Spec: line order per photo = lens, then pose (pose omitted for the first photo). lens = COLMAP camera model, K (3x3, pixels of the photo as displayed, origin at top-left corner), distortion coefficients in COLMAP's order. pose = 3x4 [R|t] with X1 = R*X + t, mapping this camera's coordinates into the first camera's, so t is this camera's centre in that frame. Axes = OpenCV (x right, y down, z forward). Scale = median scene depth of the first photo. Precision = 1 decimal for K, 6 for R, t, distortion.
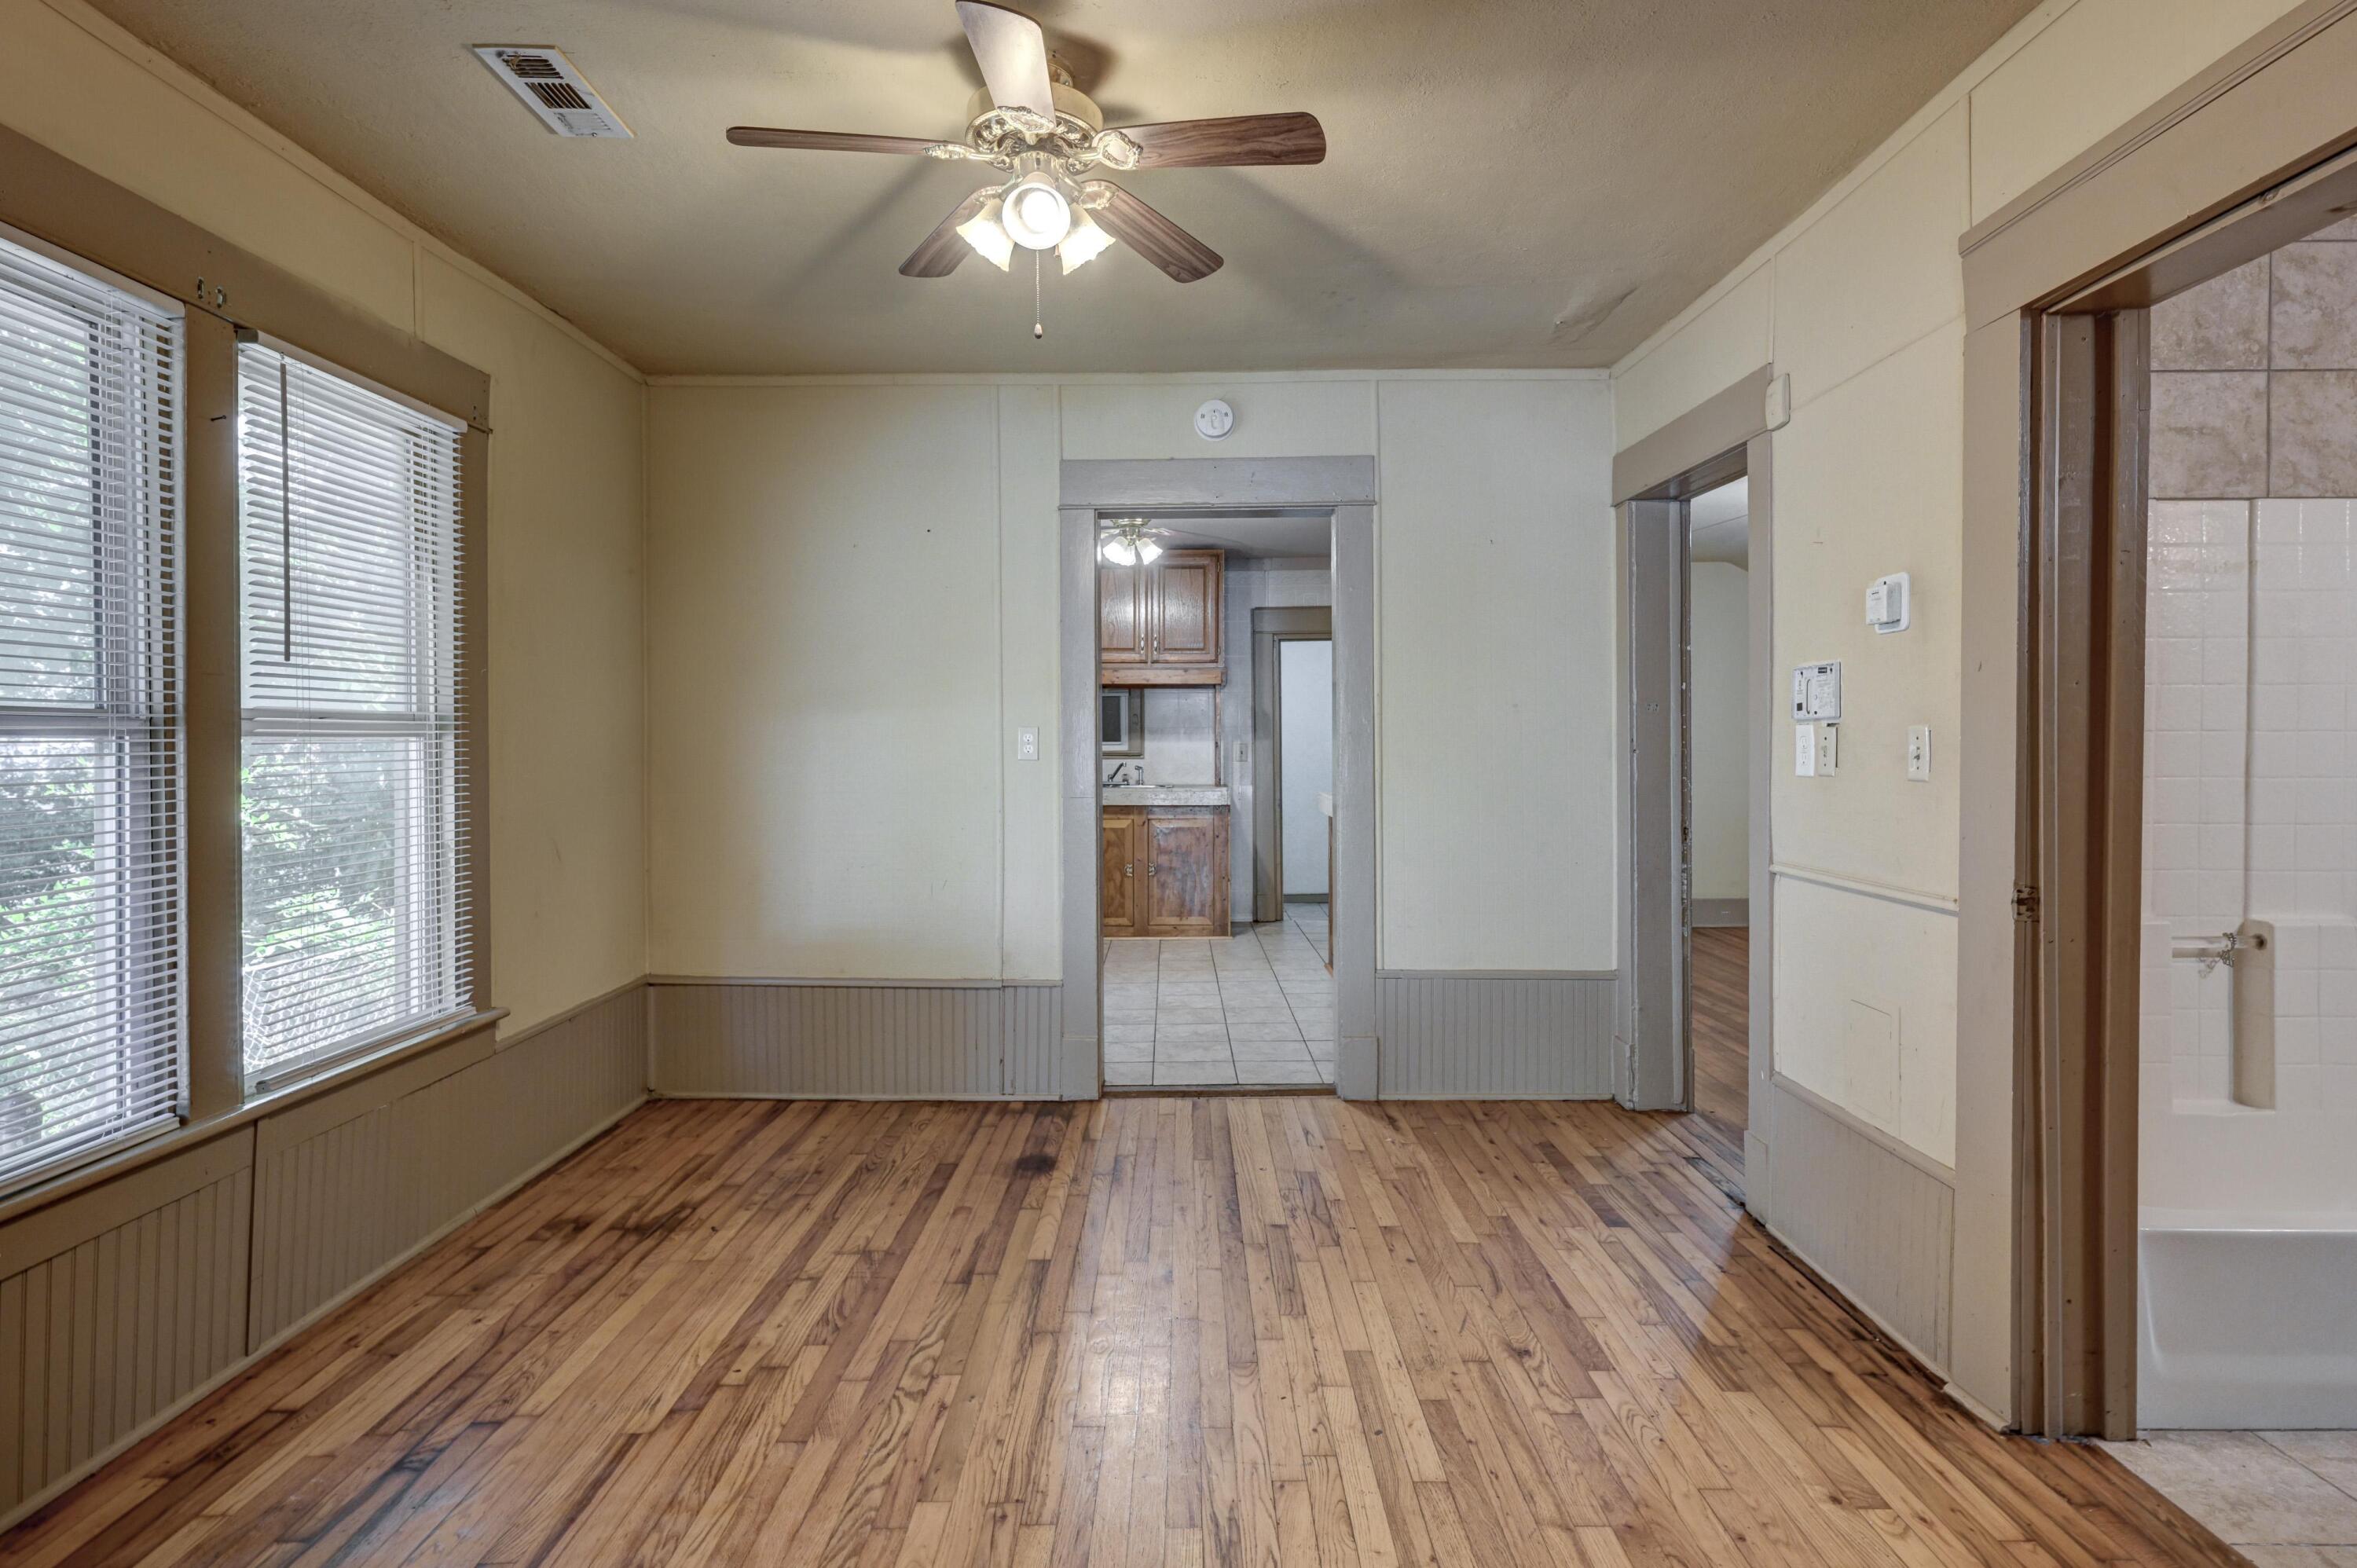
lens RADIAL K [[1186.8, 0, 1165.9], [0, 1186.8, 760.6], [0, 0, 1]] dist [0.002982, 0.000653]
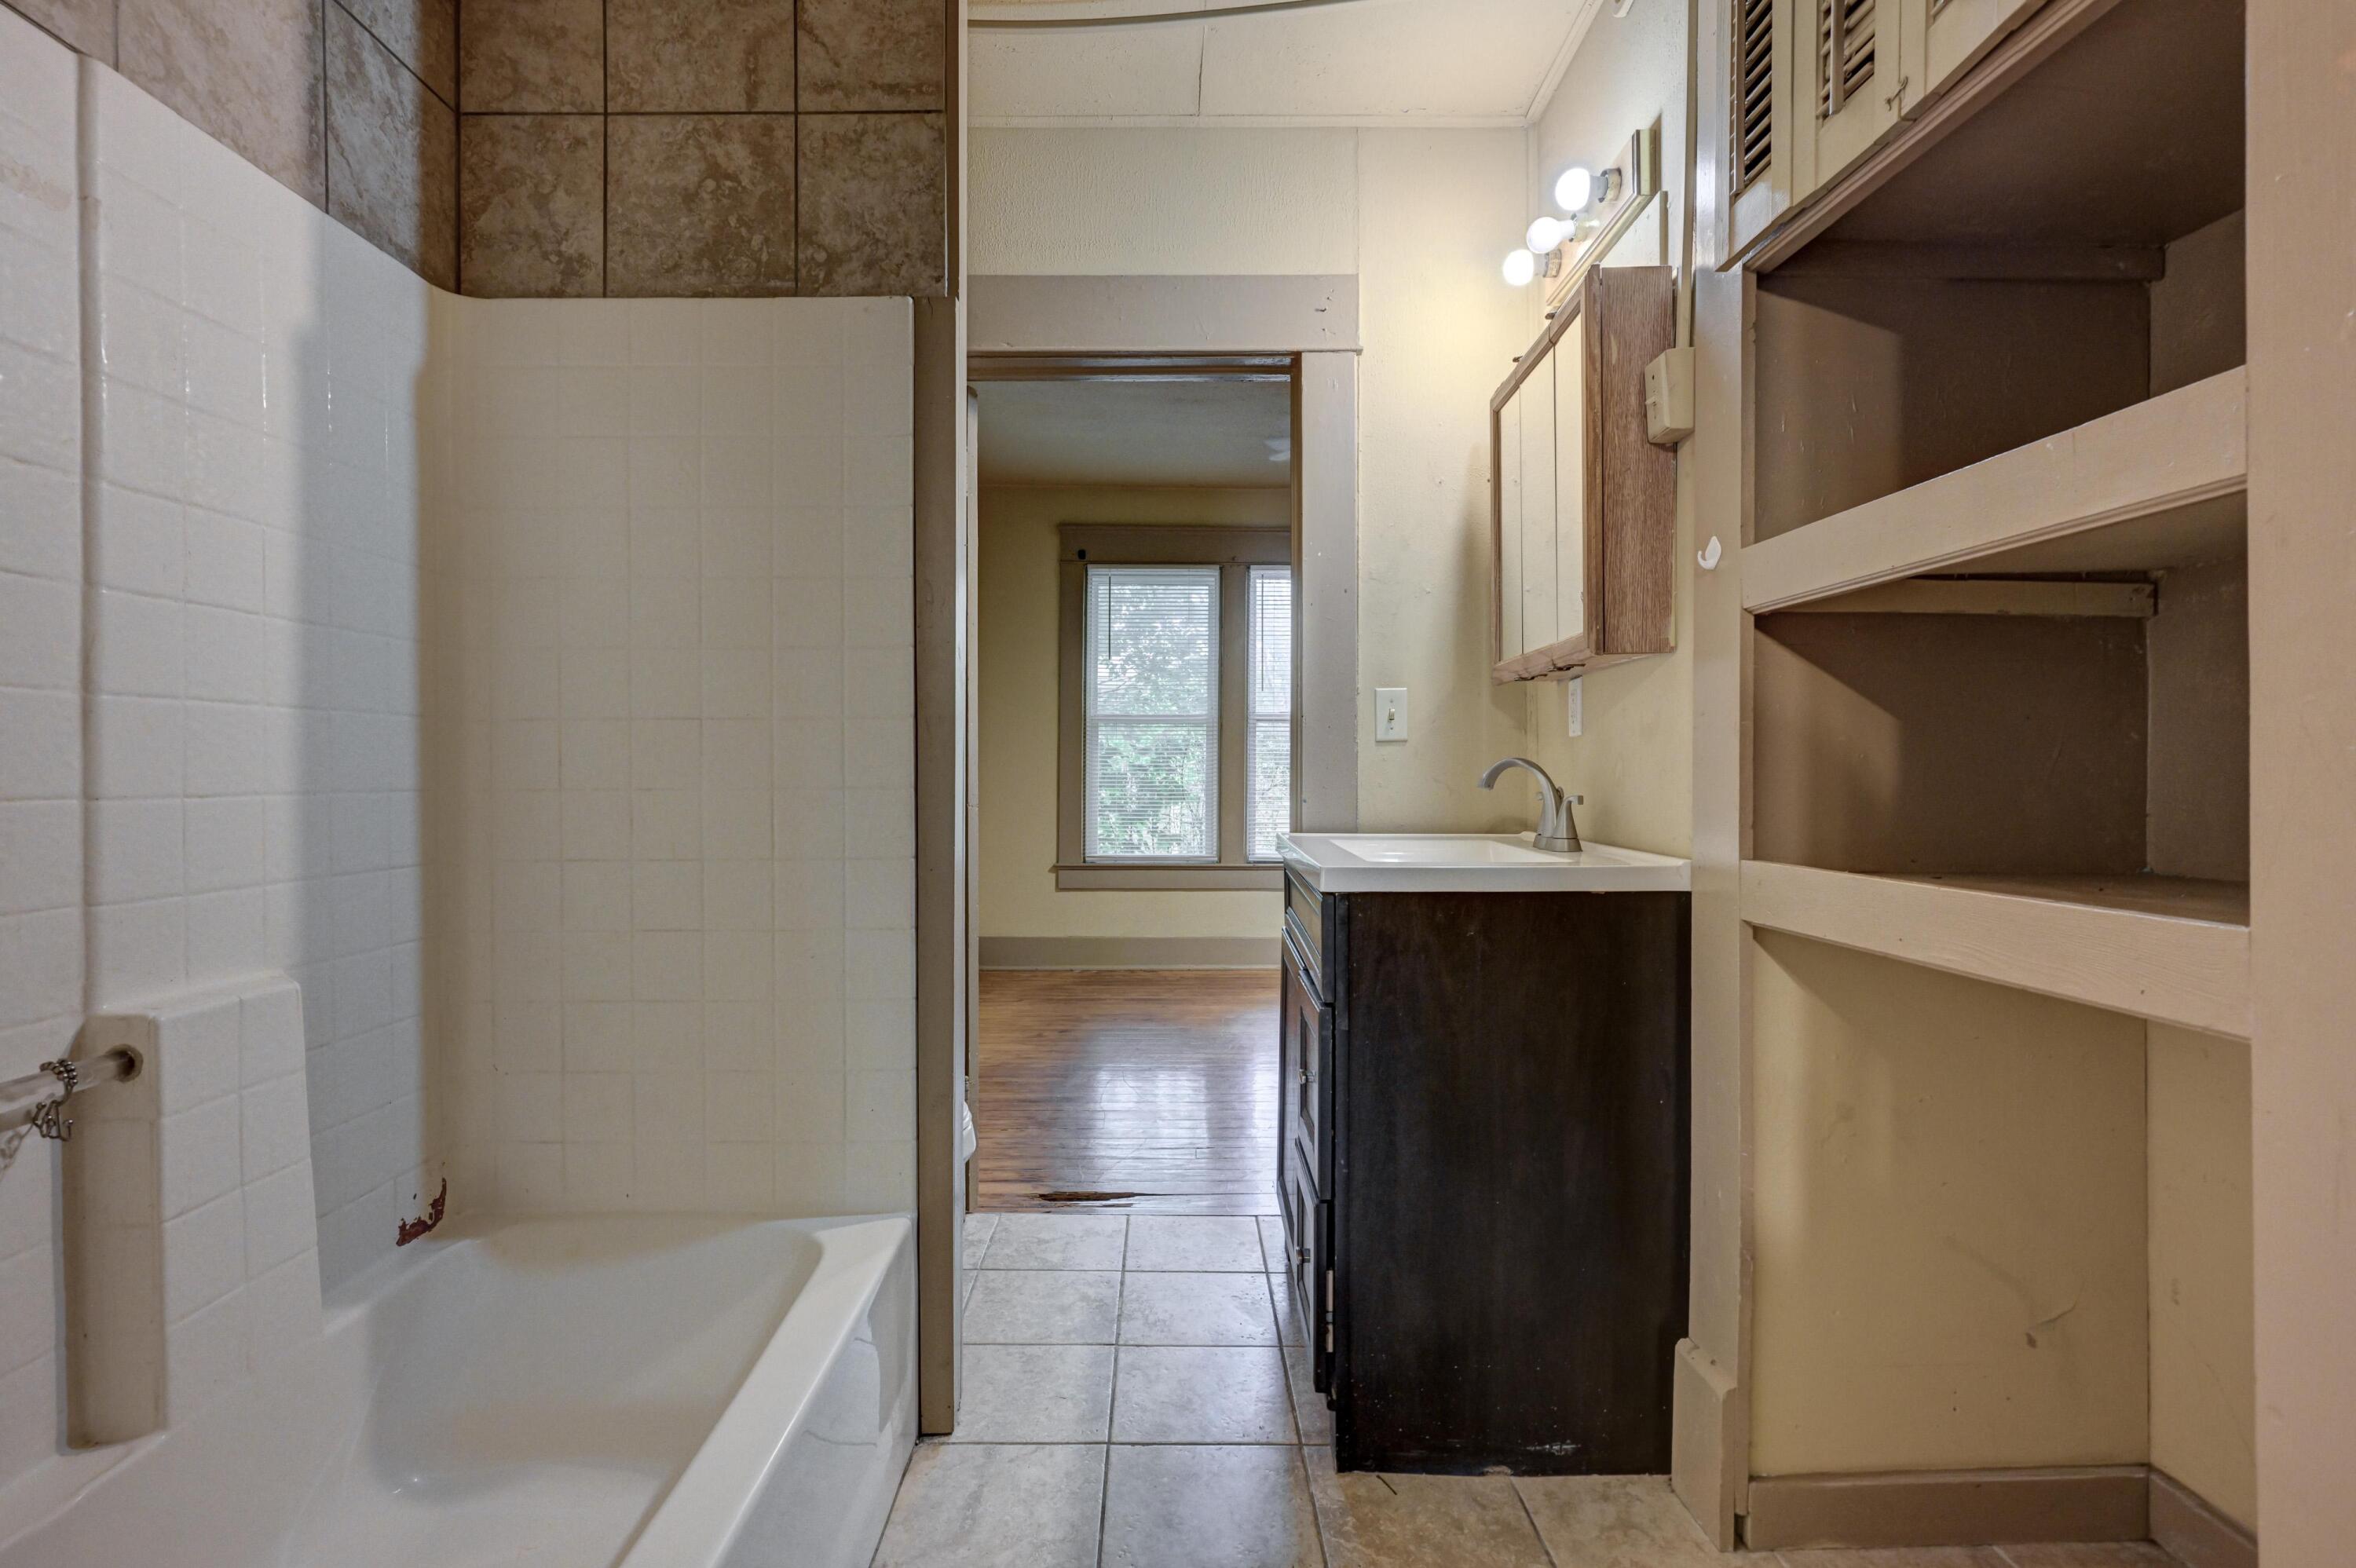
lens RADIAL K [[1122.5, 0, 1170.4], [0, 1122.5, 776.9], [0, 0, 1]] dist [0.001930, 0.000731]
pose [[-0.012962, -0.007016, 0.999891, 0.459386], [0.013357, 0.999885, 0.007189, 0.044560], [-0.999827, 0.013449, -0.012866, 0.569872]]
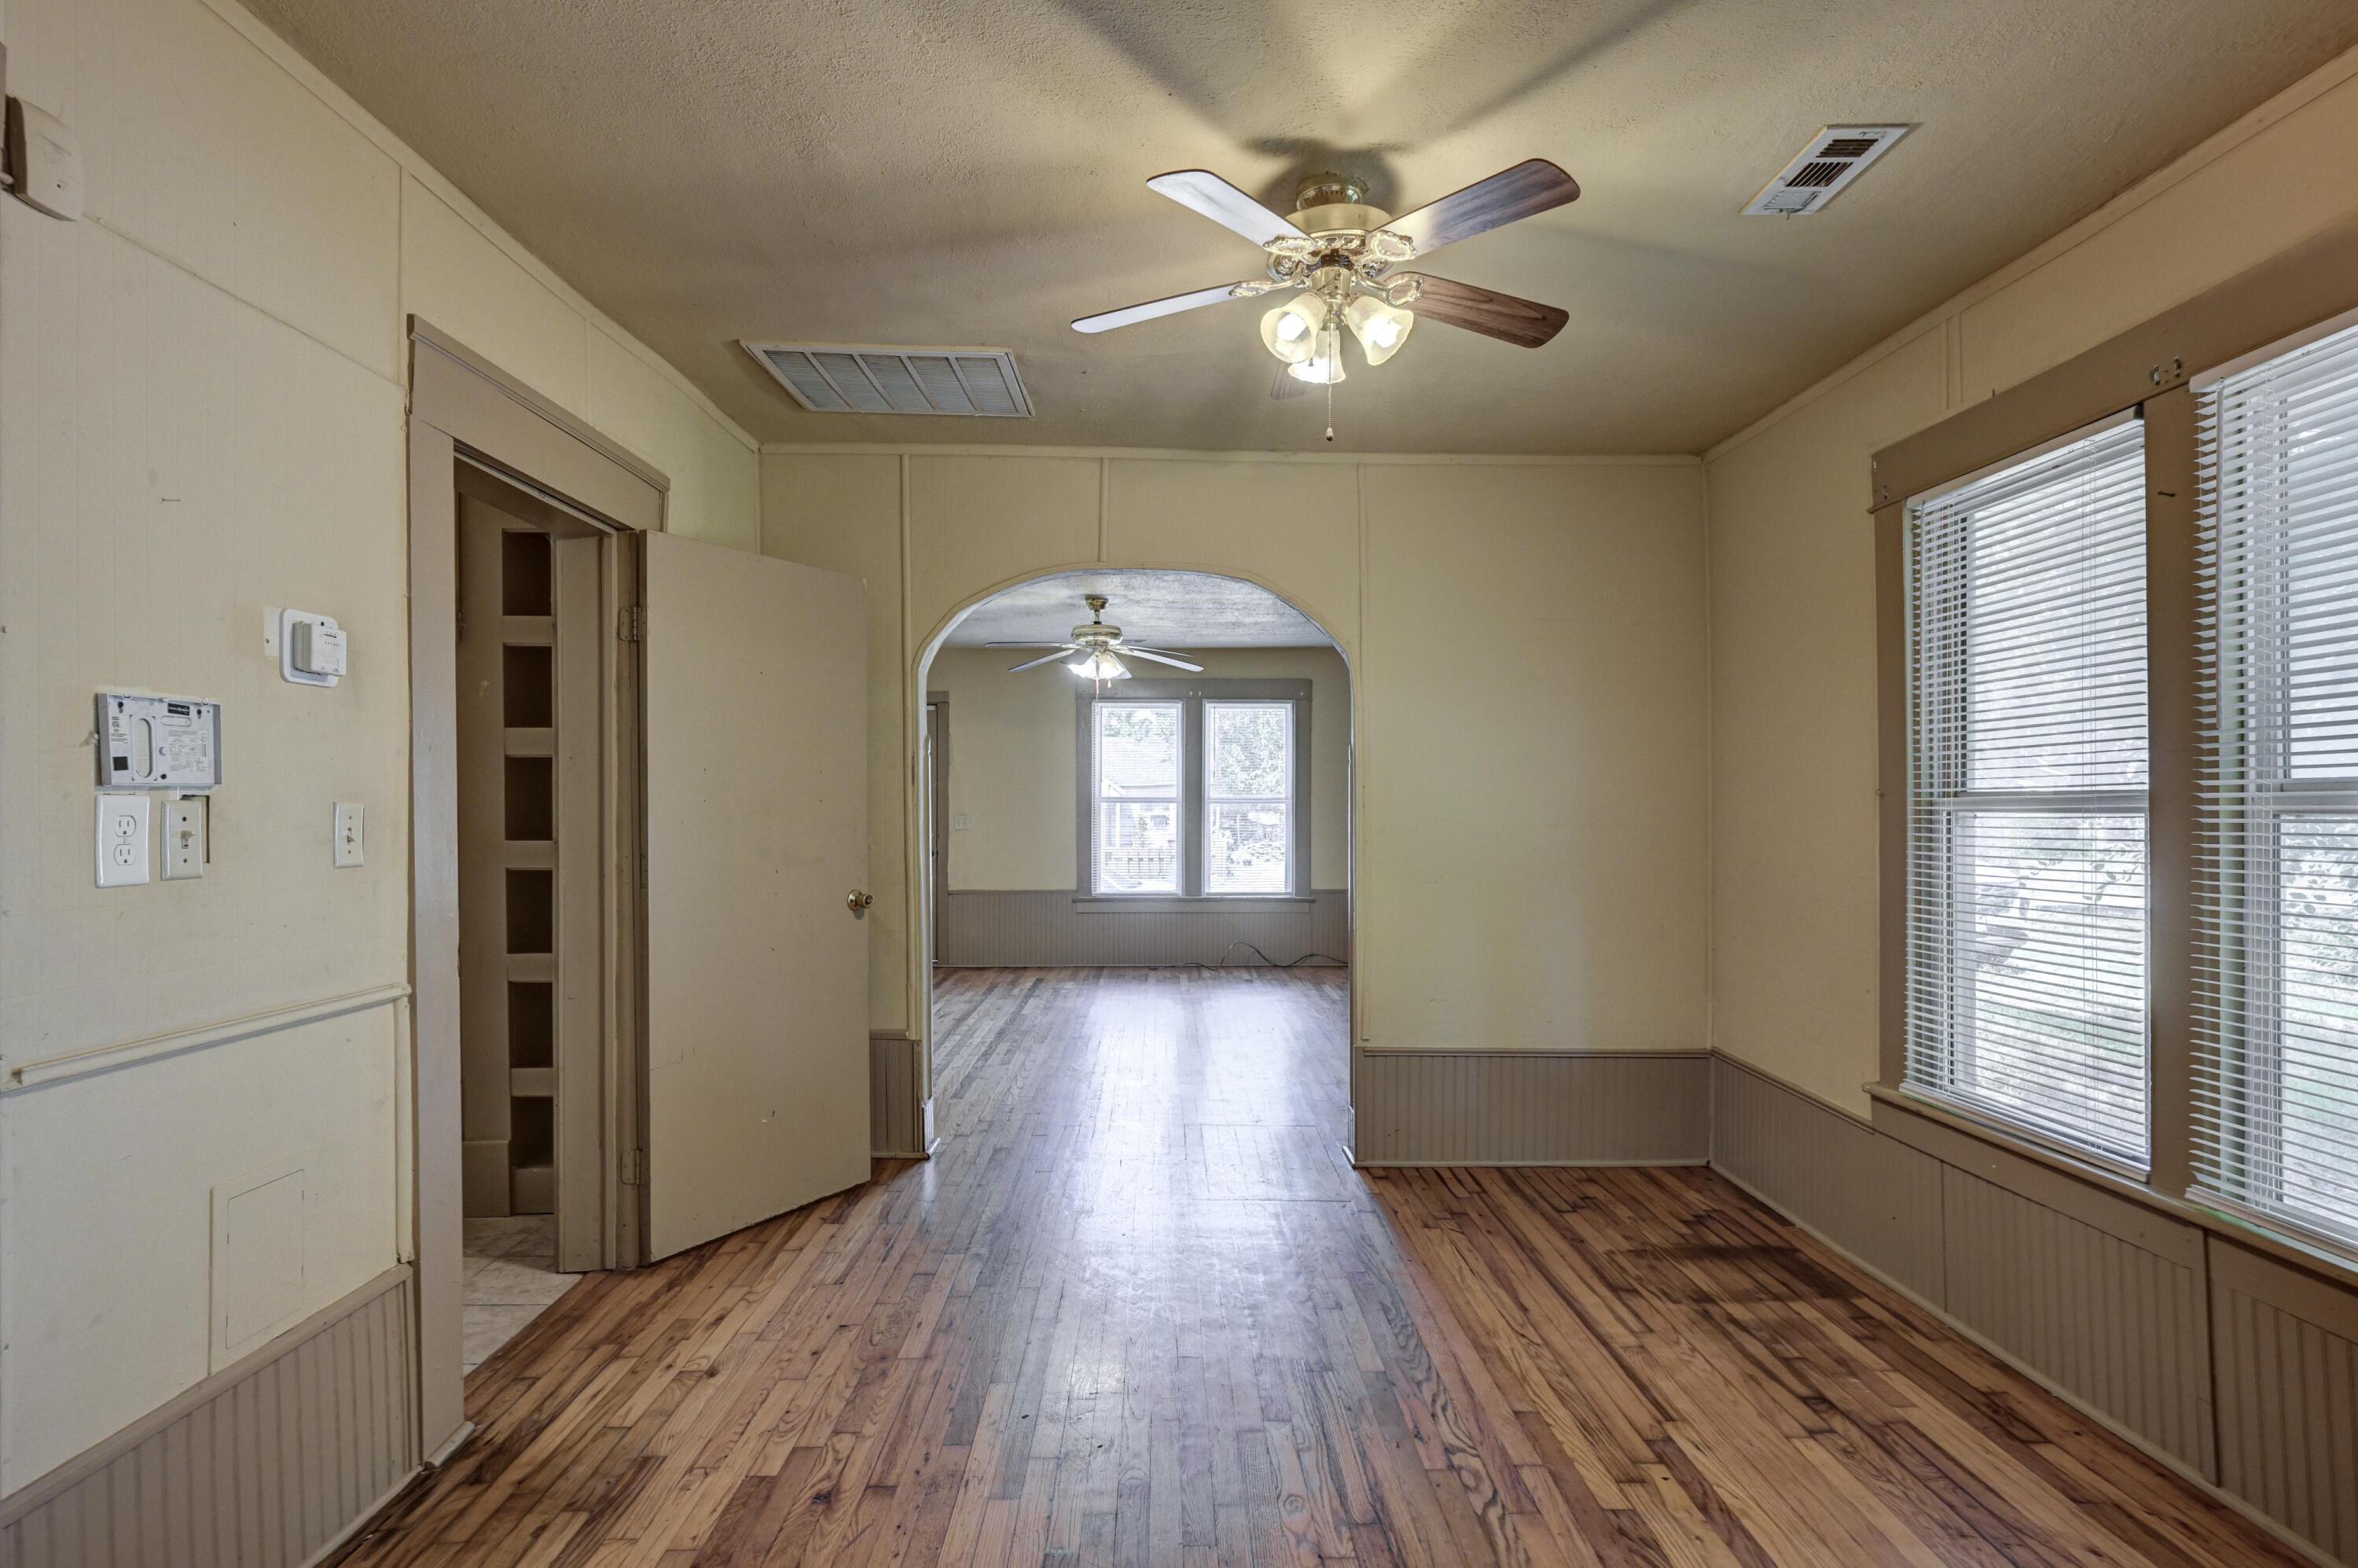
lens RADIAL K [[1161.2, 0, 1183.9], [0, 1161.2, 810.0], [0, 0, 1]] dist [-0.000678, 0.000275]
pose [[-0.999322, 0.001844, -0.036781, 0.045352], [0.001266, 0.999876, 0.015725, -0.029231], [0.036806, 0.015667, -0.999200, 1.484793]]
